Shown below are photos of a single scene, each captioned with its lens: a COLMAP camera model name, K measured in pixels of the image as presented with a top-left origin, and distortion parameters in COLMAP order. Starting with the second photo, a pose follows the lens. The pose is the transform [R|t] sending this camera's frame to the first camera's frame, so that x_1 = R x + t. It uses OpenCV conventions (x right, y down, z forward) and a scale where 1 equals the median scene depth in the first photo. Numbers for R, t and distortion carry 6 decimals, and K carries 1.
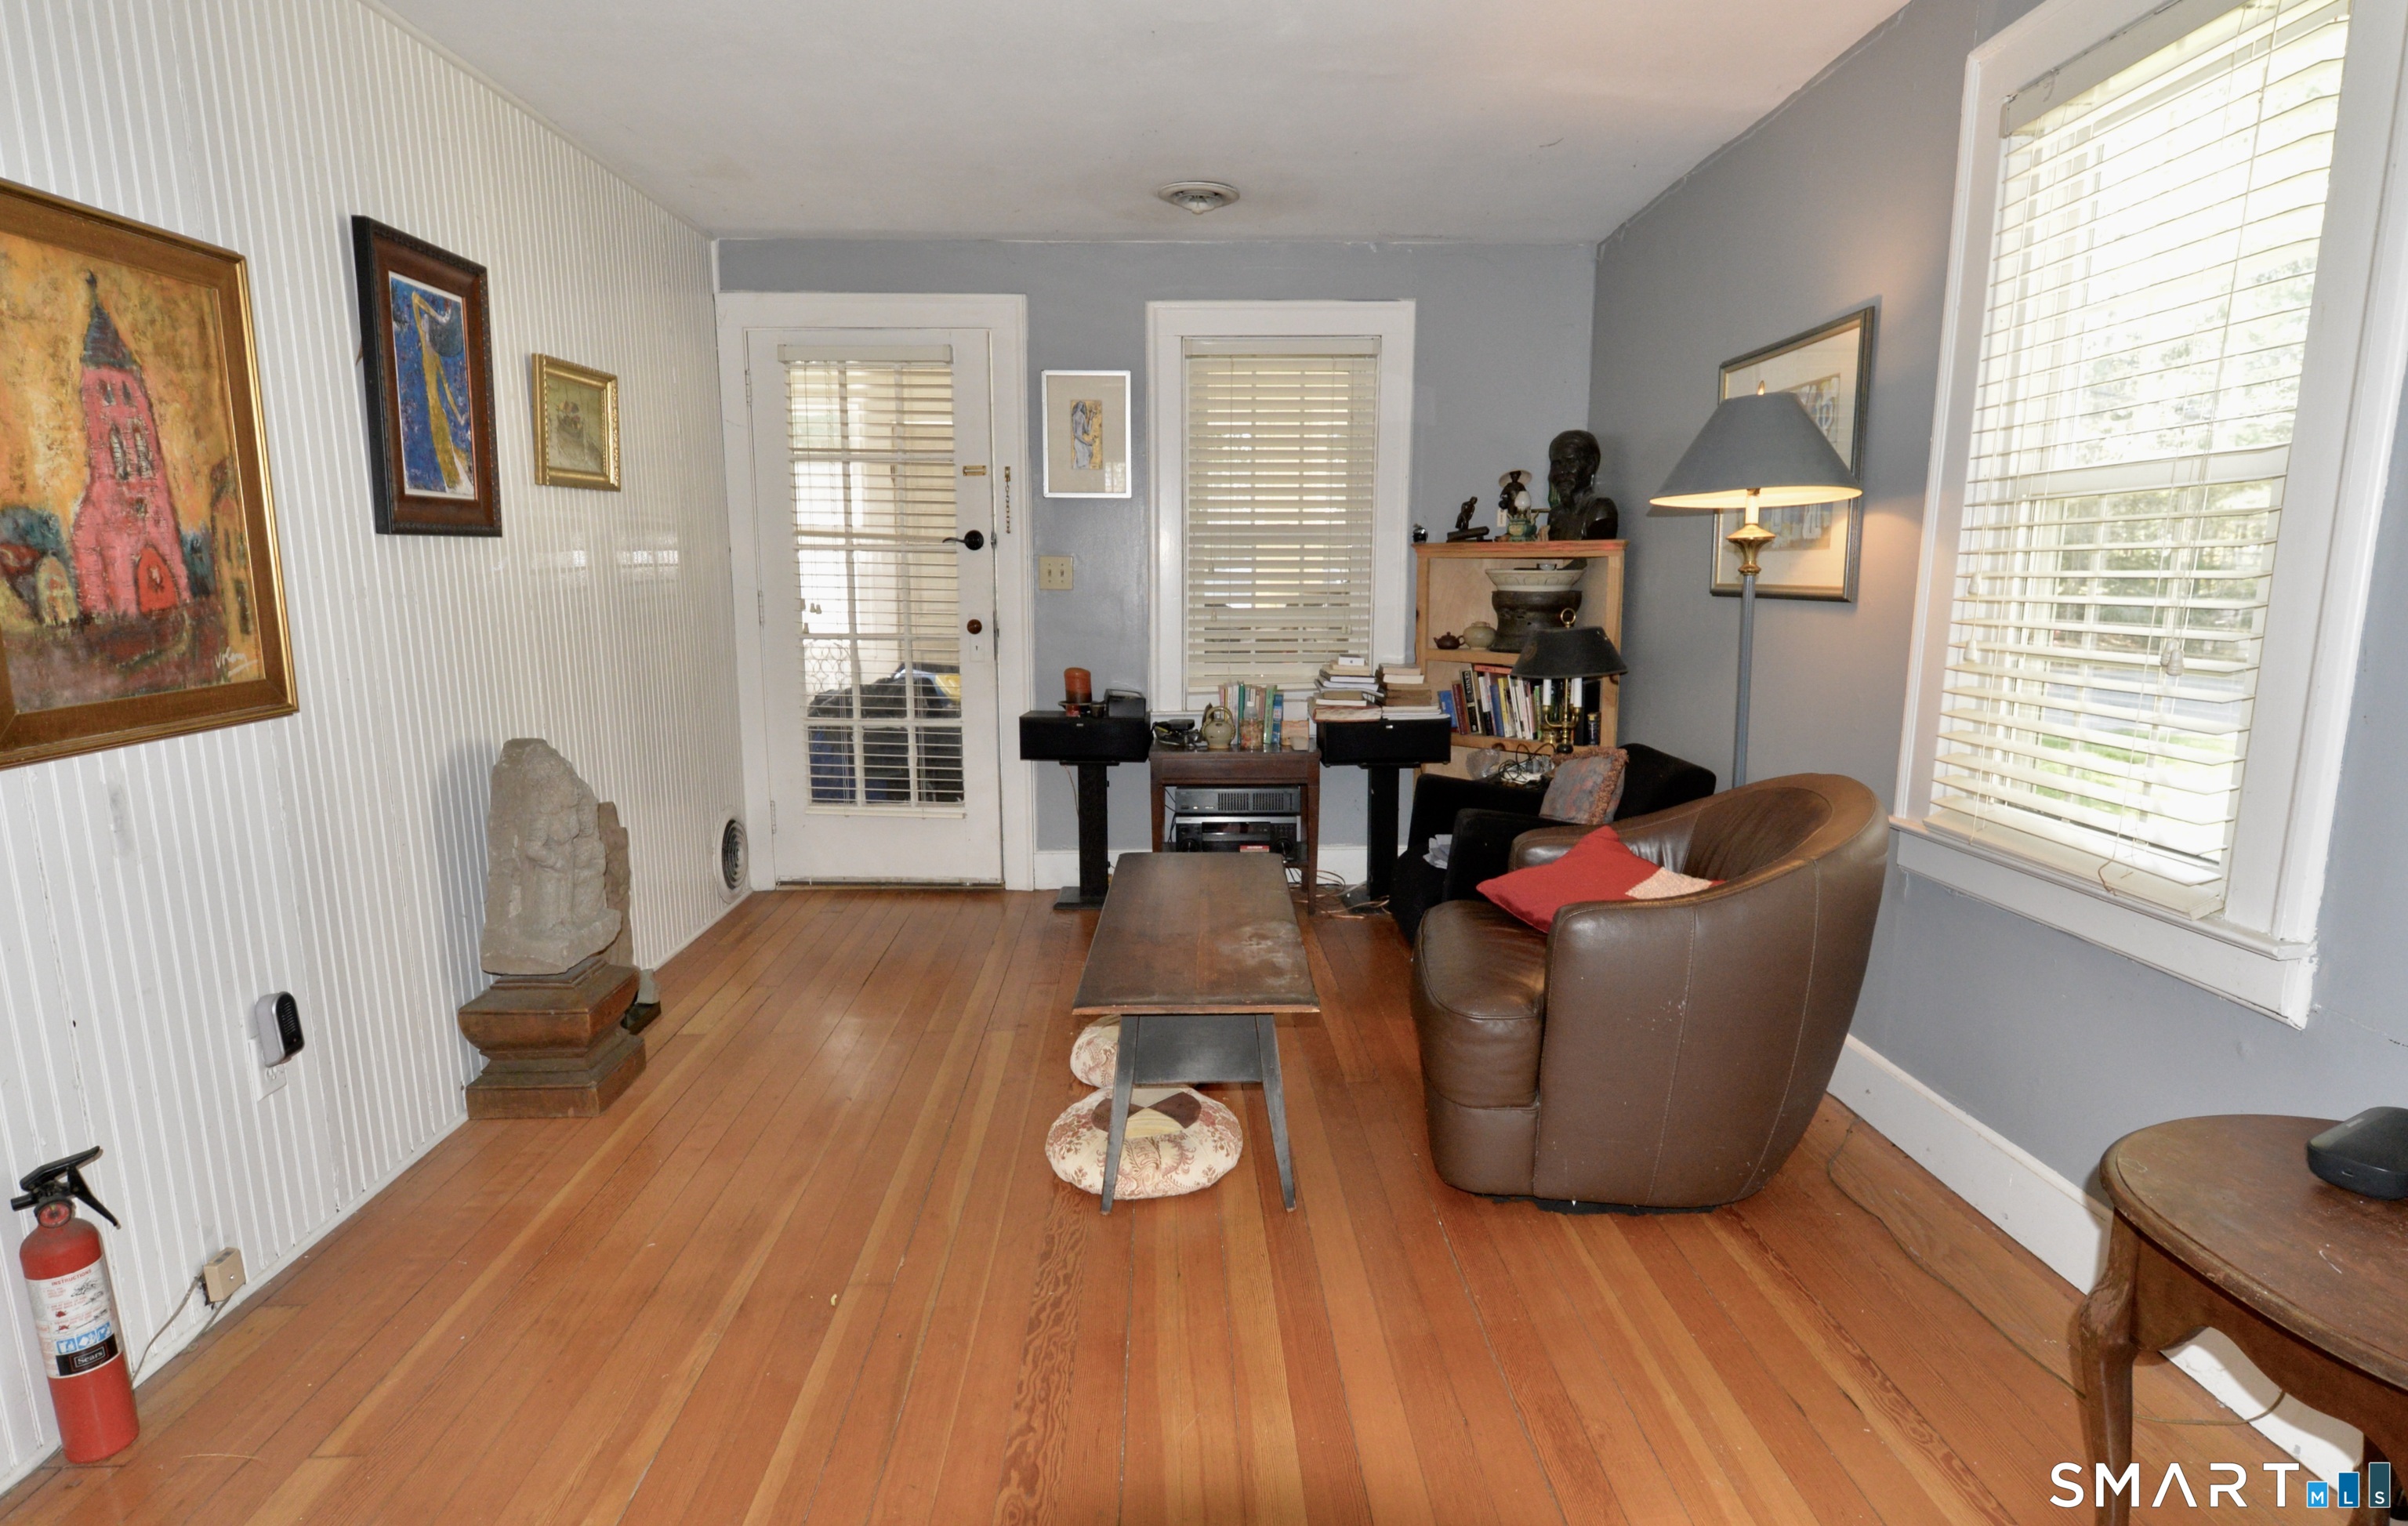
lens RADIAL K [[1207.0, 0, 1214.0], [0, 1207.0, 768.4], [0, 0, 1]] dist [-0.009534, 0.004998]
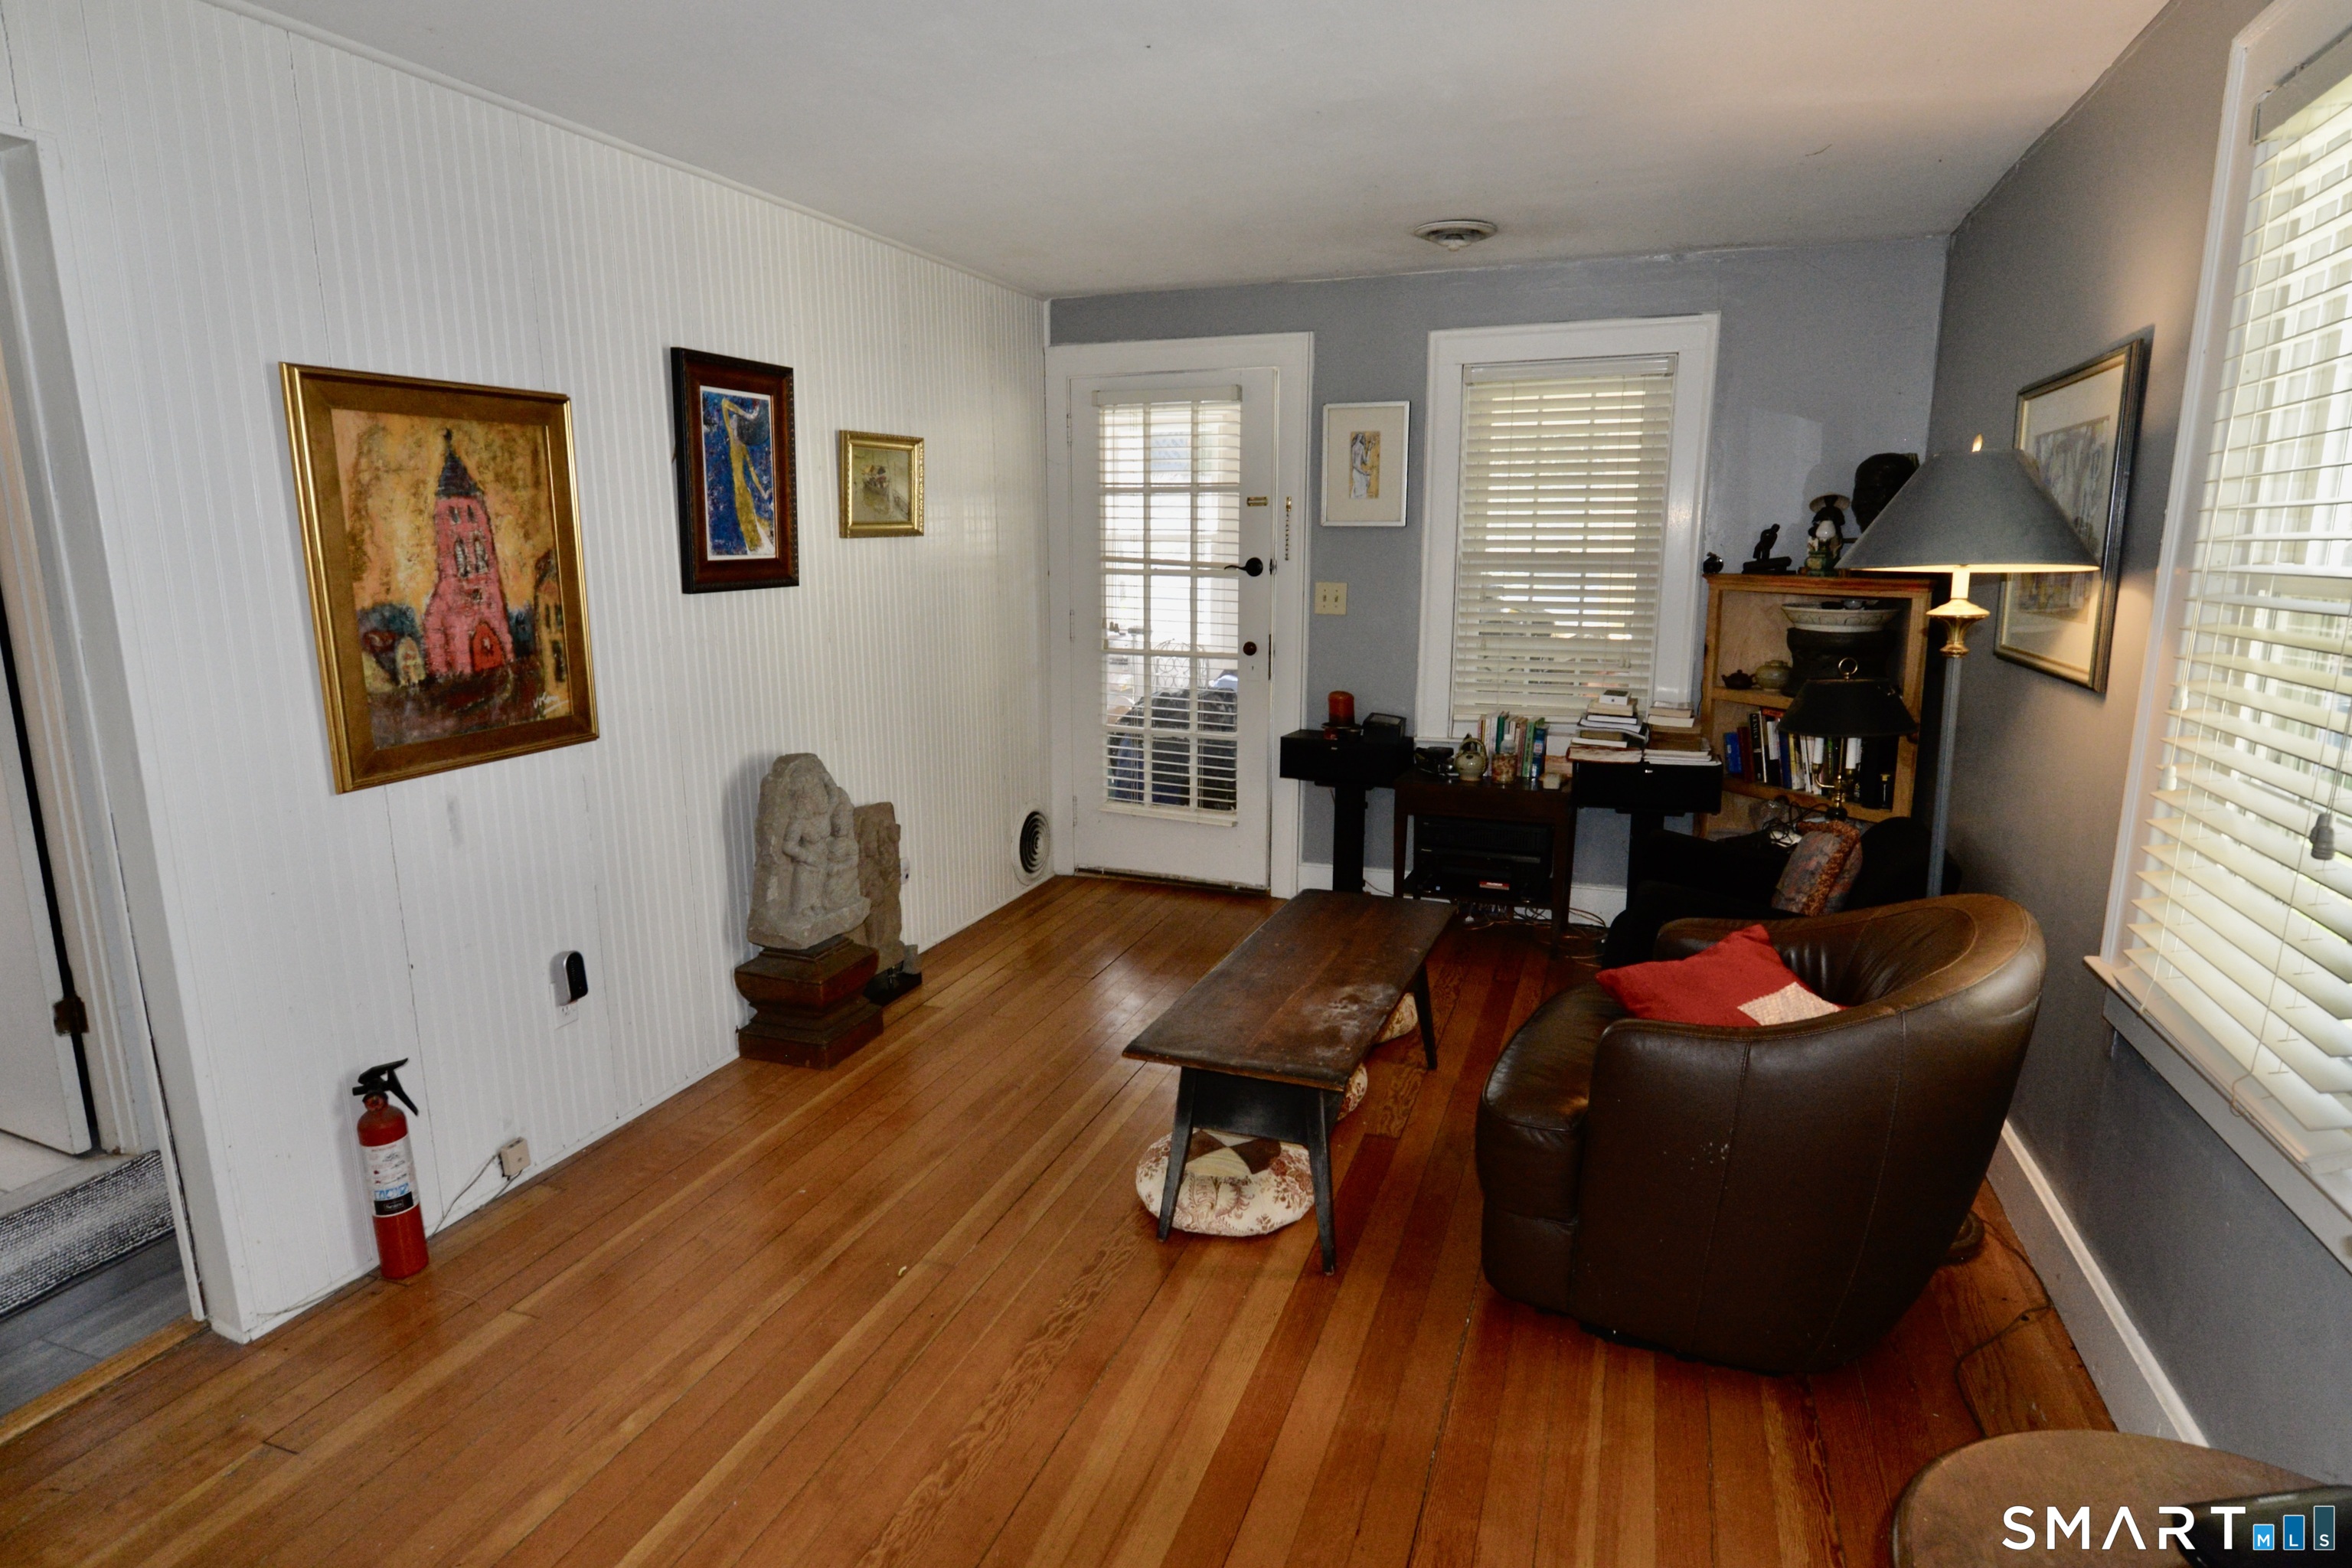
lens RADIAL K [[1175.6, 0, 1174.7], [0, 1175.6, 769.2], [0, 0, 1]] dist [-0.010315, 0.004637]
pose [[0.935279, 0.065046, -0.347882, 0.217886], [-0.060652, 0.997882, 0.023519, -0.065250], [0.348675, -0.000897, 0.937243, 0.015542]]
